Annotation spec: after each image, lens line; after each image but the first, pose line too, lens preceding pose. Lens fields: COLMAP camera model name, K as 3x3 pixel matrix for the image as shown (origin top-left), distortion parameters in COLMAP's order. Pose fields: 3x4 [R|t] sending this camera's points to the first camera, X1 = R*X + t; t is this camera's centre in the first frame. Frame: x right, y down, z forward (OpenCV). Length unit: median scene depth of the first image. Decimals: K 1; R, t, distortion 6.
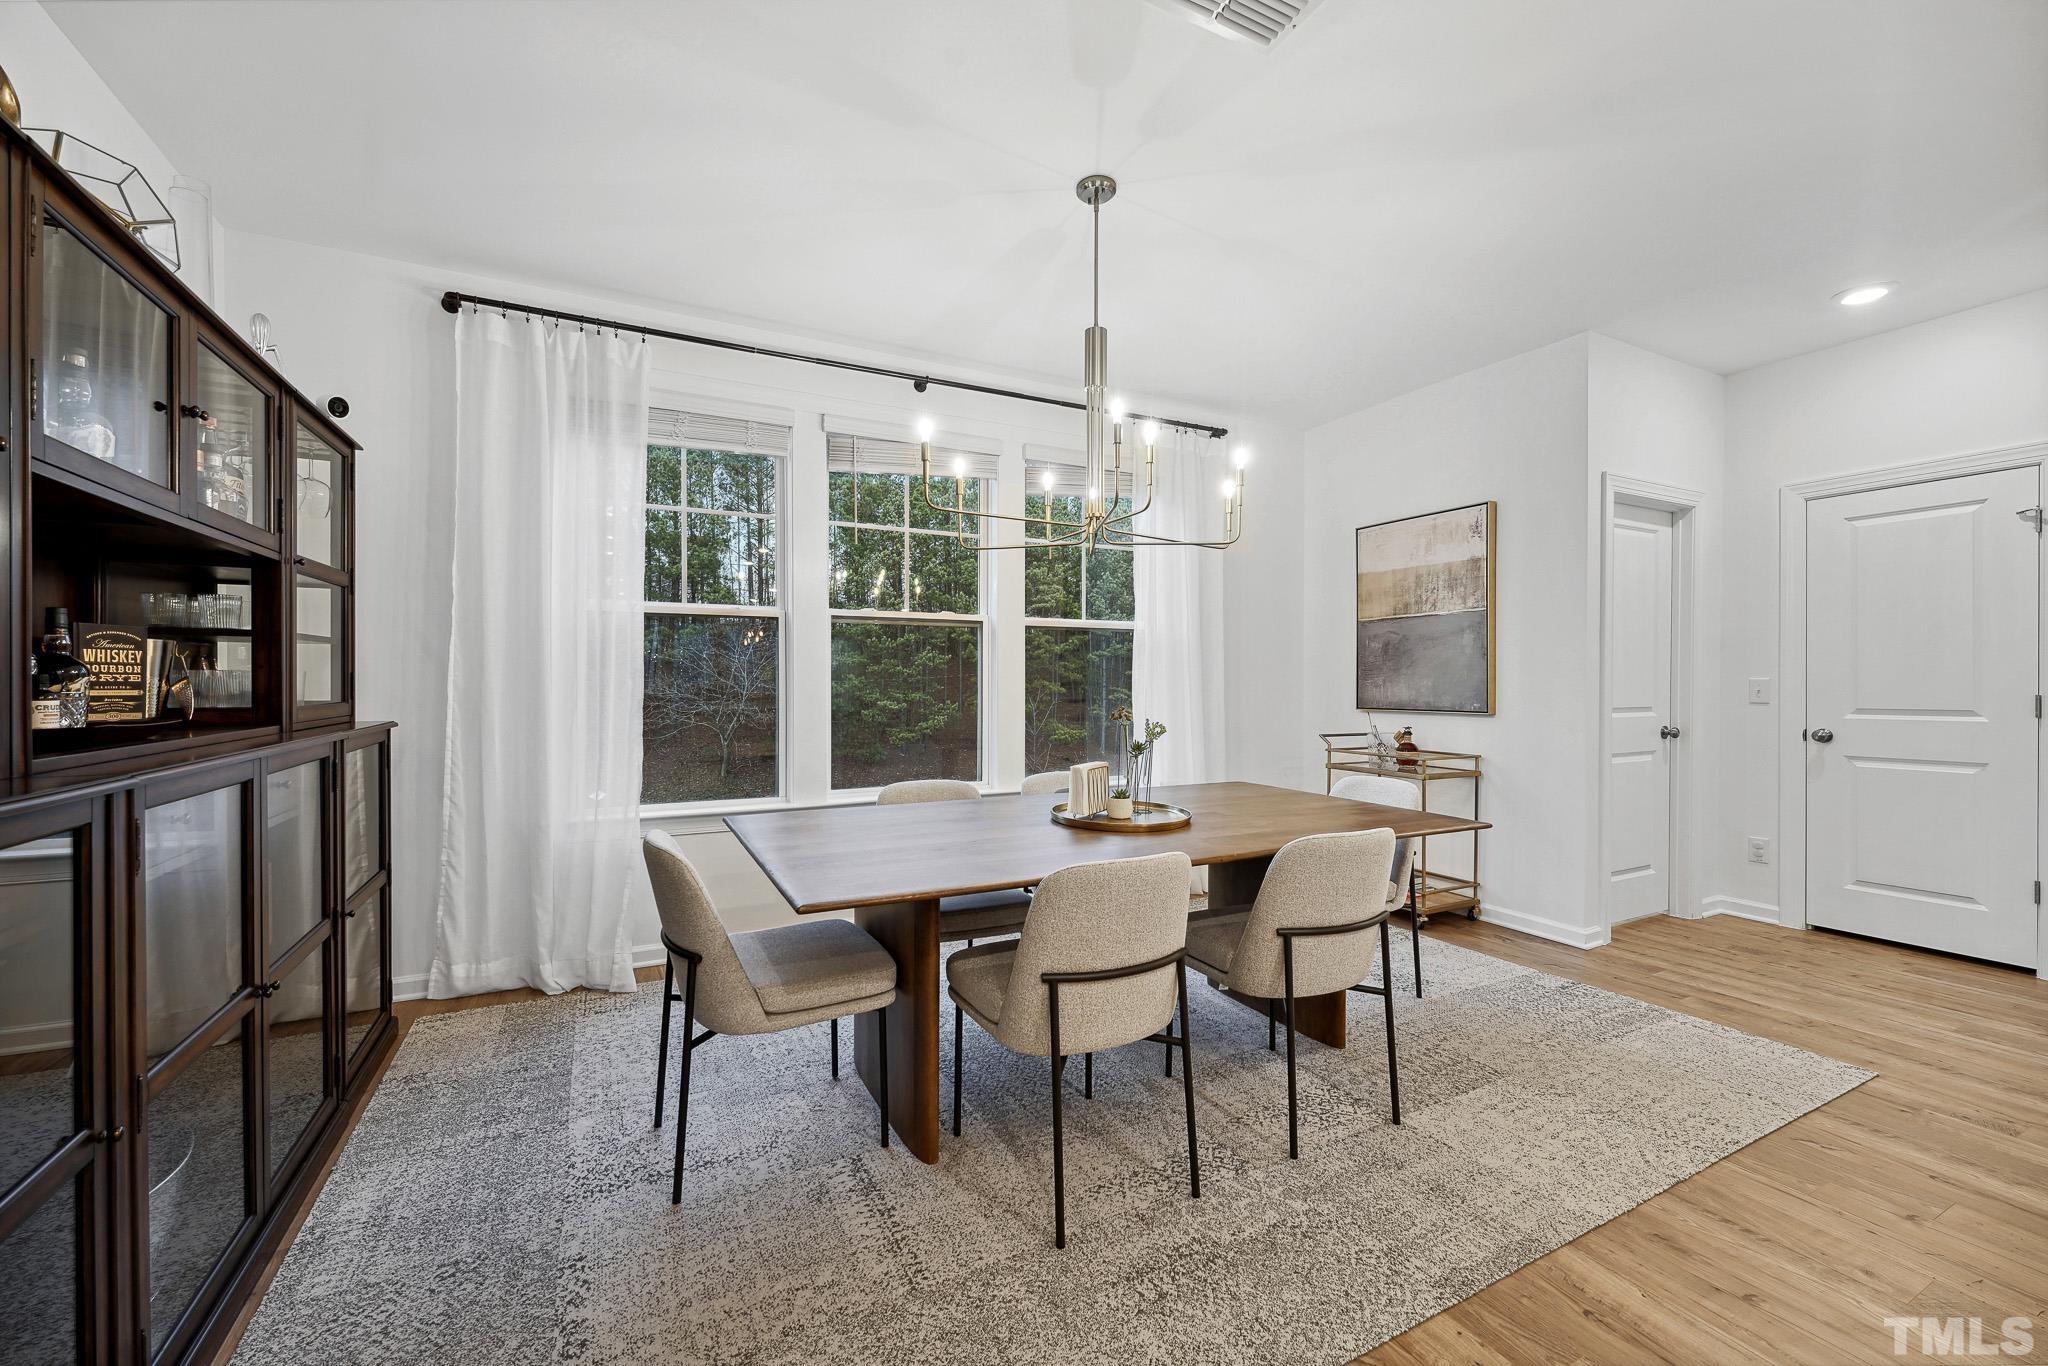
lens RADIAL K [[811.6, 0, 1019.8], [0, 811.6, 688.8], [0, 0, 1]] dist [0.000808, 0.000027]
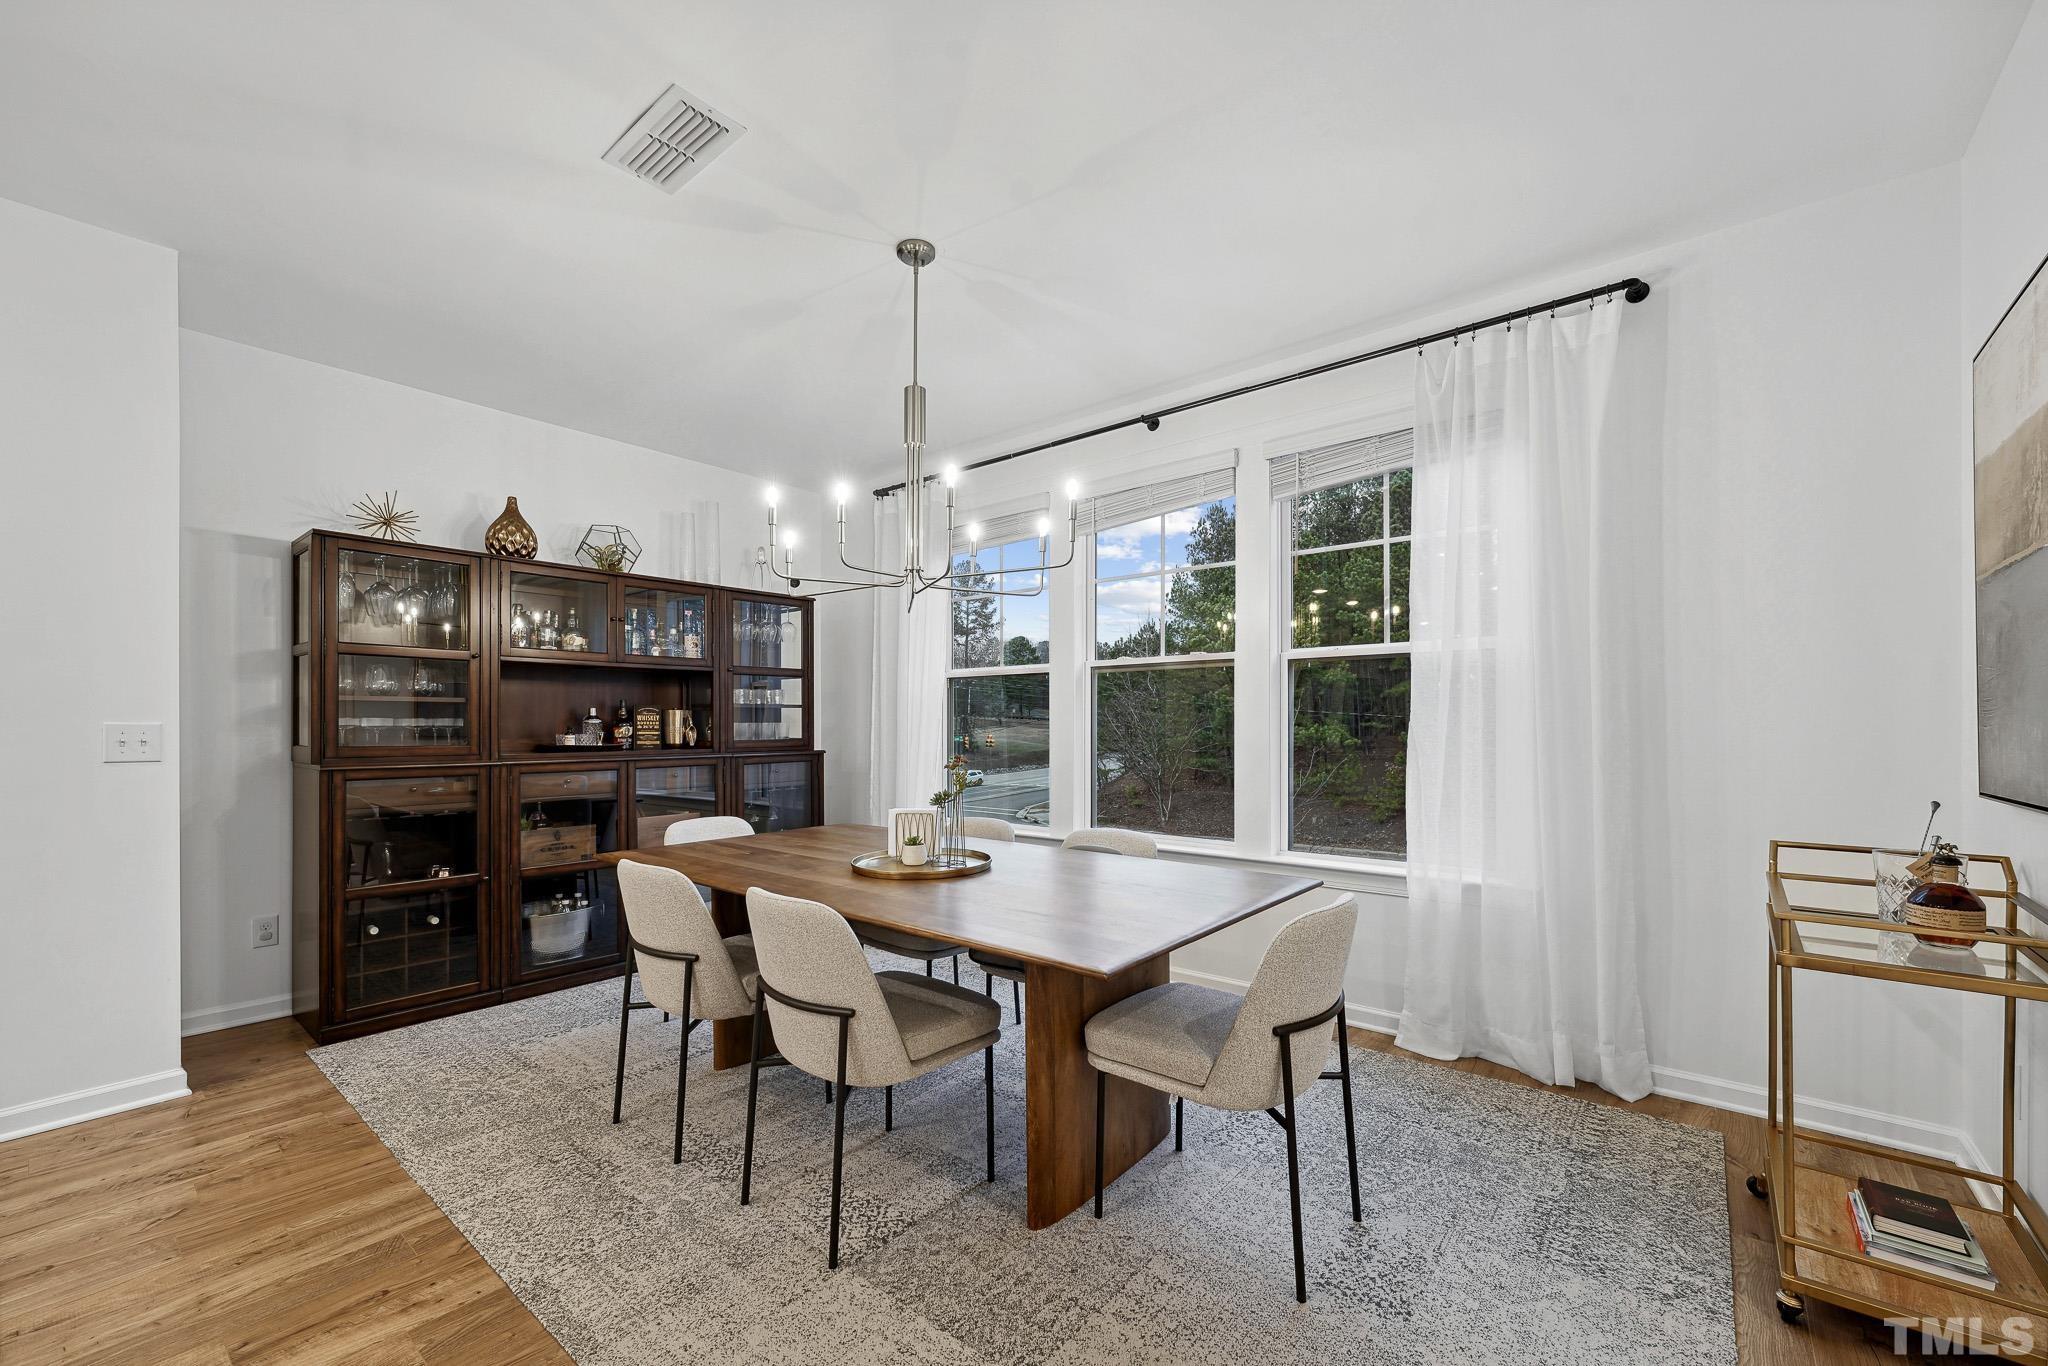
lens RADIAL K [[826.1, 0, 1021.6], [0, 826.1, 728.8], [0, 0, 1]] dist [-0.000563, -0.000006]
pose [[0.393963, 0.002042, -0.919124, 0.815957], [-0.003286, 0.999994, 0.000813, -0.009324], [0.919121, 0.002700, 0.393967, 0.524821]]
